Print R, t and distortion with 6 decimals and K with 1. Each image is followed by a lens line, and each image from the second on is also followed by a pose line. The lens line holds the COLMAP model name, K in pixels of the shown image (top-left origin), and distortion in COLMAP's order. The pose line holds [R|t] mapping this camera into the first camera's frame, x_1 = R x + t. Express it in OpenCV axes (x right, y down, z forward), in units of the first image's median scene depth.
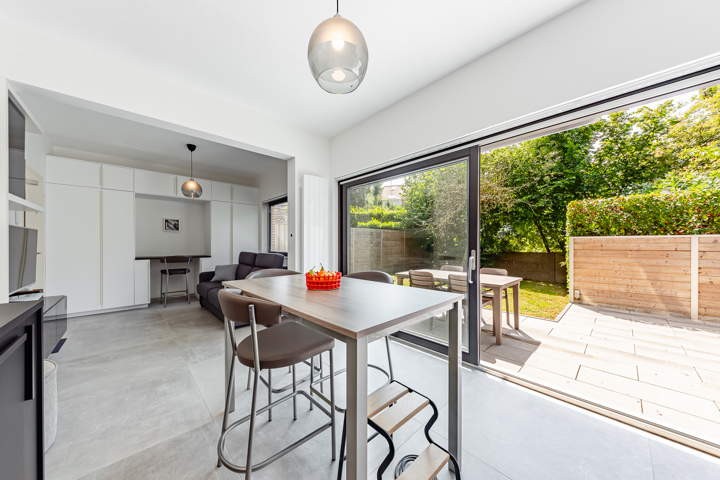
lens RADIAL K [[244.6, 0, 354.9], [0, 244.6, 244.1], [0, 0, 1]] dist [0.000861, -0.000115]
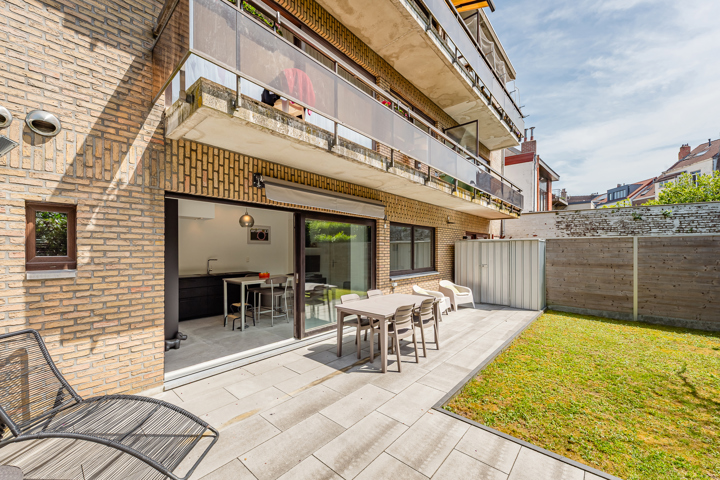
lens RADIAL K [[279.5, 0, 362.0], [0, 279.5, 250.2], [0, 0, 1]] dist [0.001066, 0.000064]
pose [[0.107567, 0.001062, -0.994197, 1.410819], [0.003522, 0.999993, 0.001450, -0.075693], [0.994192, -0.003657, 0.107563, 0.701199]]
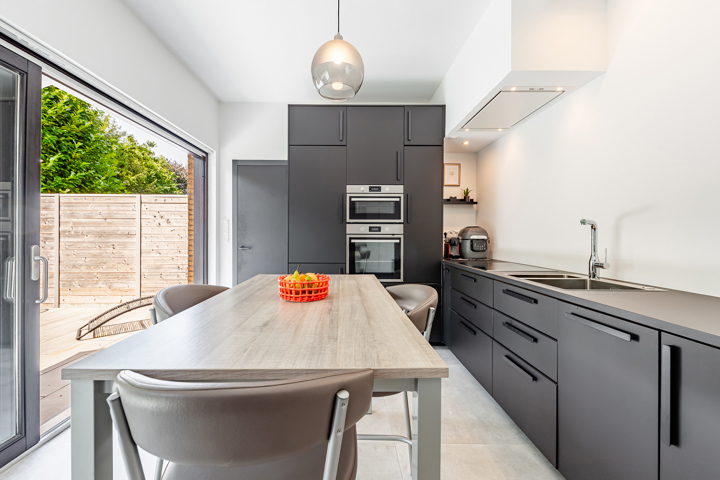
lens RADIAL K [[283.7, 0, 346.9], [0, 283.7, 237.3], [0, 0, 1]] dist [0.011334, -0.000005]
pose [[-0.736797, -0.009015, 0.676054, -0.283784], [-0.004769, 0.999956, 0.008138, -0.000654], [-0.676097, 0.002772, -0.736808, 0.550530]]
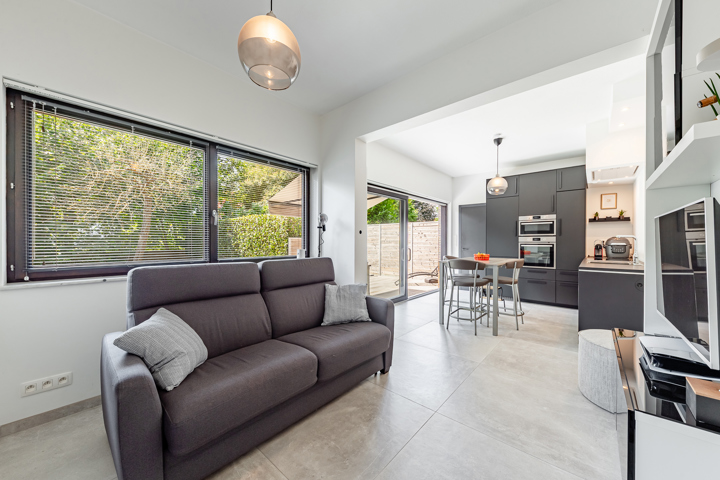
lens RADIAL K [[262.2, 0, 362.2], [0, 262.2, 242.7], [0, 0, 1]] dist [0.000434, 0.000029]
pose [[-0.105563, -0.003486, 0.994406, -0.960632], [-0.001320, 0.999993, 0.003365, -0.003564], [-0.994412, -0.000957, -0.105567, 0.898549]]
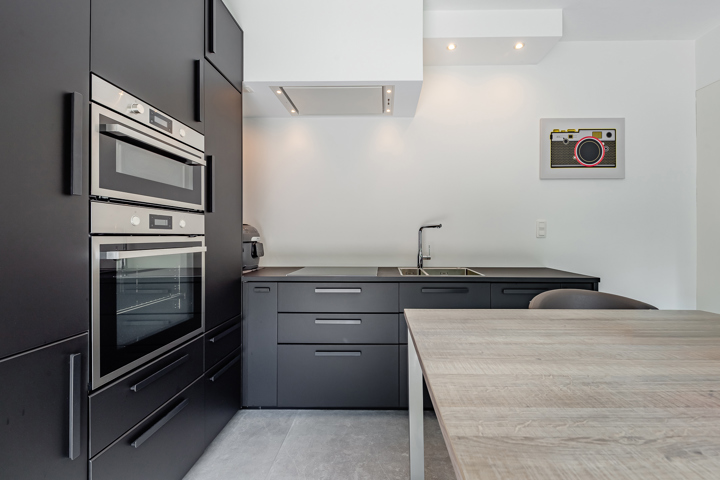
lens RADIAL K [[303.0, 0, 382.6], [0, 303.0, 237.1], [0, 0, 1]] dist [0.003536, 0.000212]
pose [[-0.689136, 0.001479, -0.724630, 0.208186], [0.001100, 0.999999, 0.000995, -0.000690], [0.724631, -0.000111, -0.689137, 0.353152]]
